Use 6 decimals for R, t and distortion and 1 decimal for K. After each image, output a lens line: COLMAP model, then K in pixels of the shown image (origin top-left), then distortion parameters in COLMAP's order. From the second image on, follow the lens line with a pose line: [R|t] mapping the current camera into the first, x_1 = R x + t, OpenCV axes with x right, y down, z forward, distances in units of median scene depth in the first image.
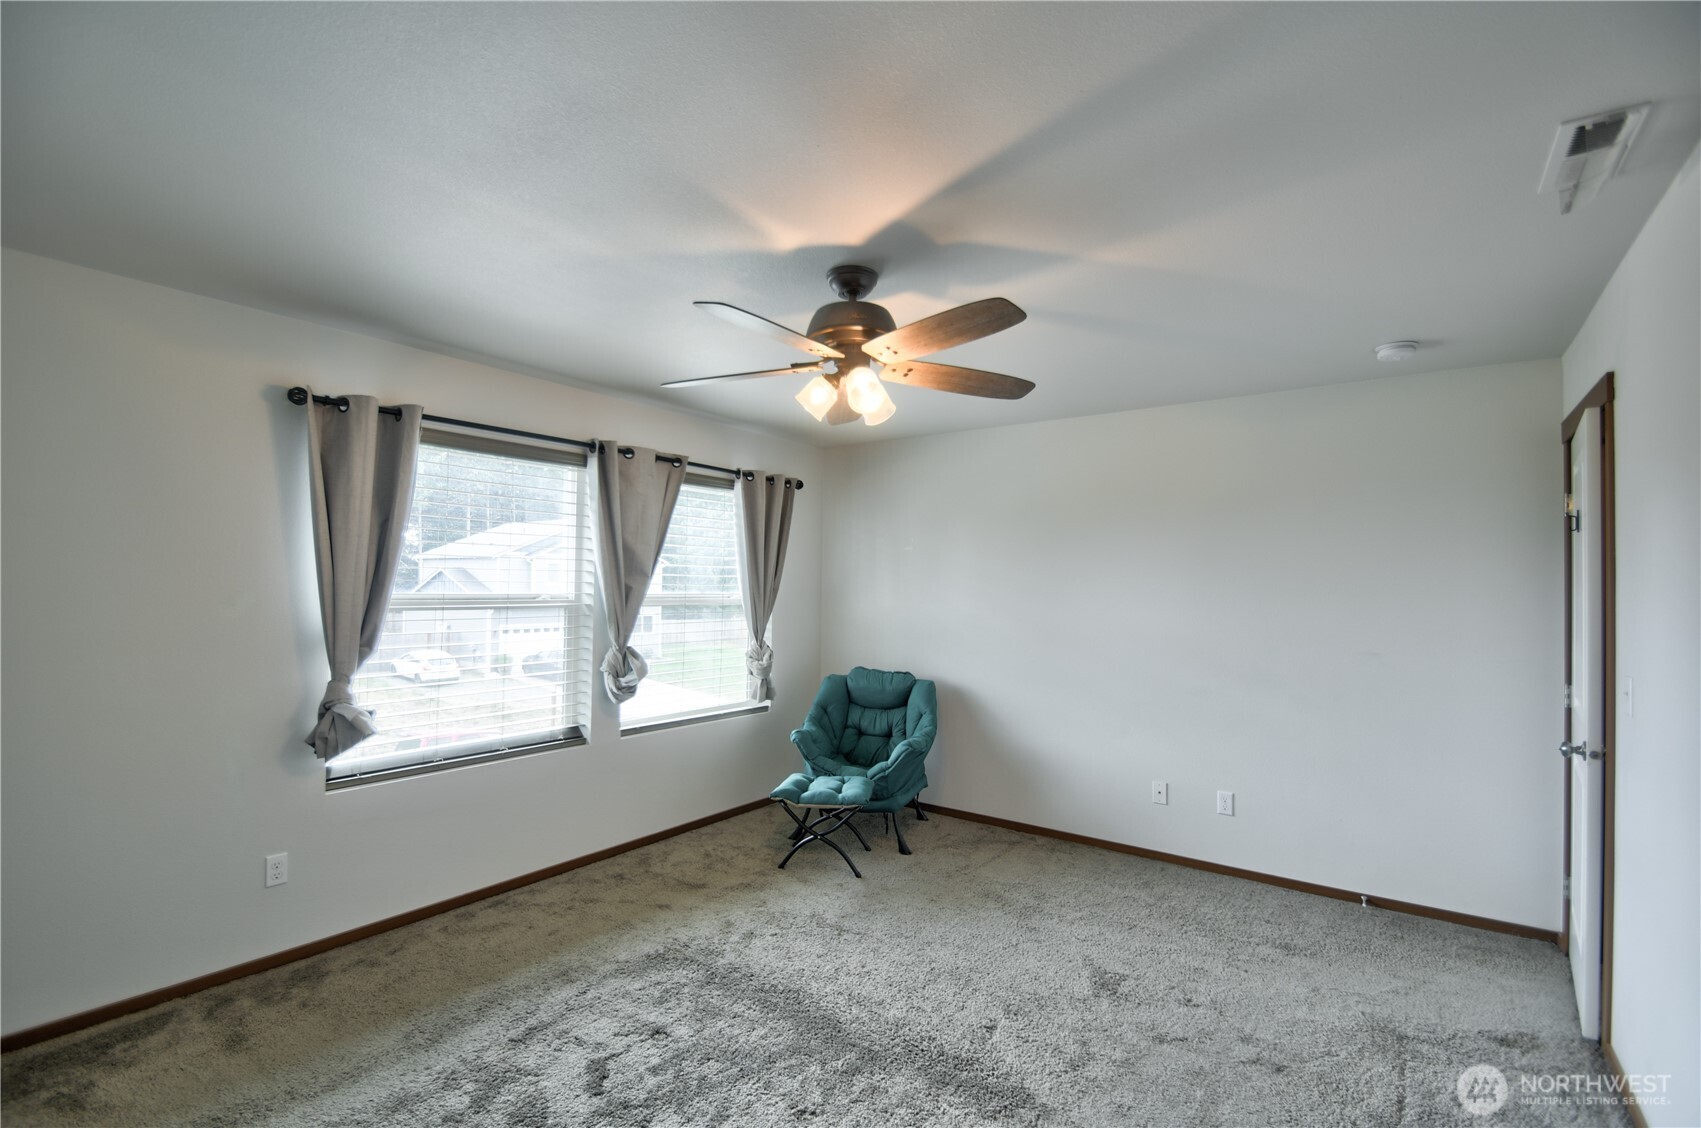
lens RADIAL K [[745.3, 0, 842.9], [0, 745.3, 562.2], [0, 0, 1]] dist [-0.006109, -0.002235]
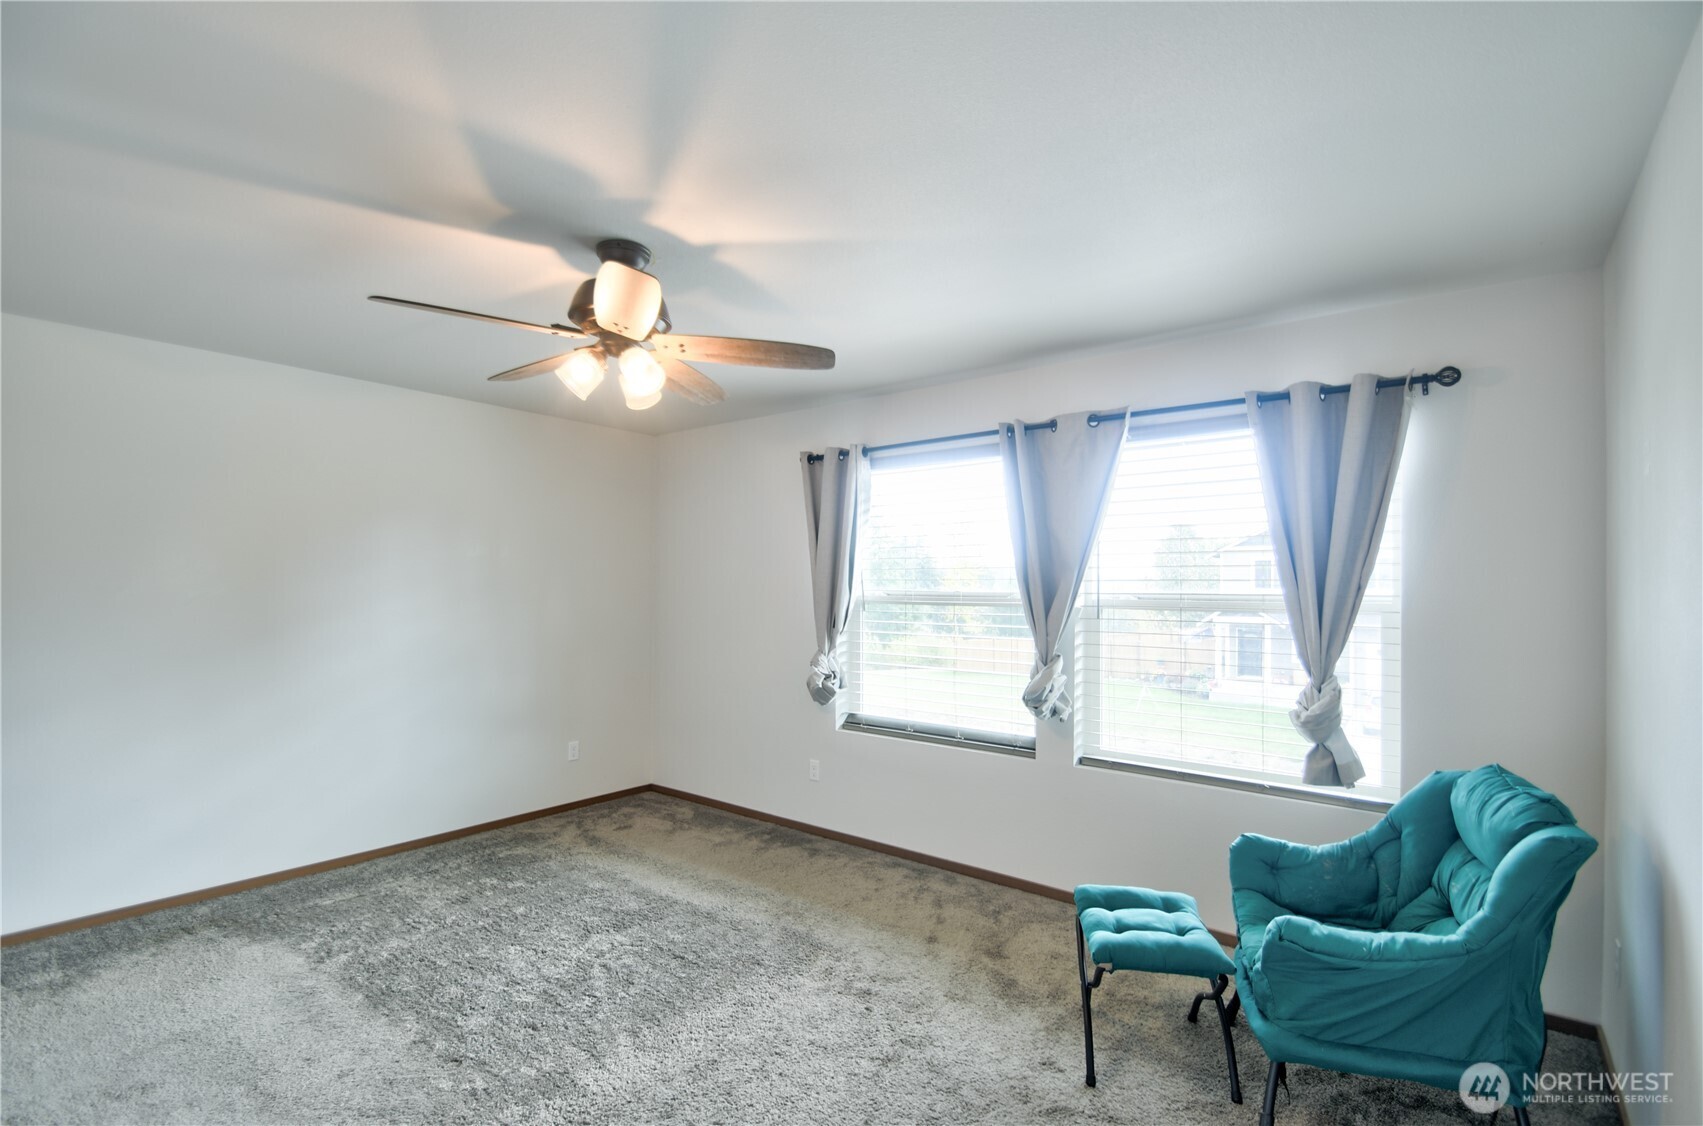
lens RADIAL K [[786.2, 0, 847.7], [0, 786.2, 570.0], [0, 0, 1]] dist [-0.025986, -0.000115]
pose [[-0.032322, -0.029716, -0.999036, 0.714043], [0.024543, 0.999233, -0.030516, 0.045506], [0.999176, -0.025506, -0.031568, 0.940519]]
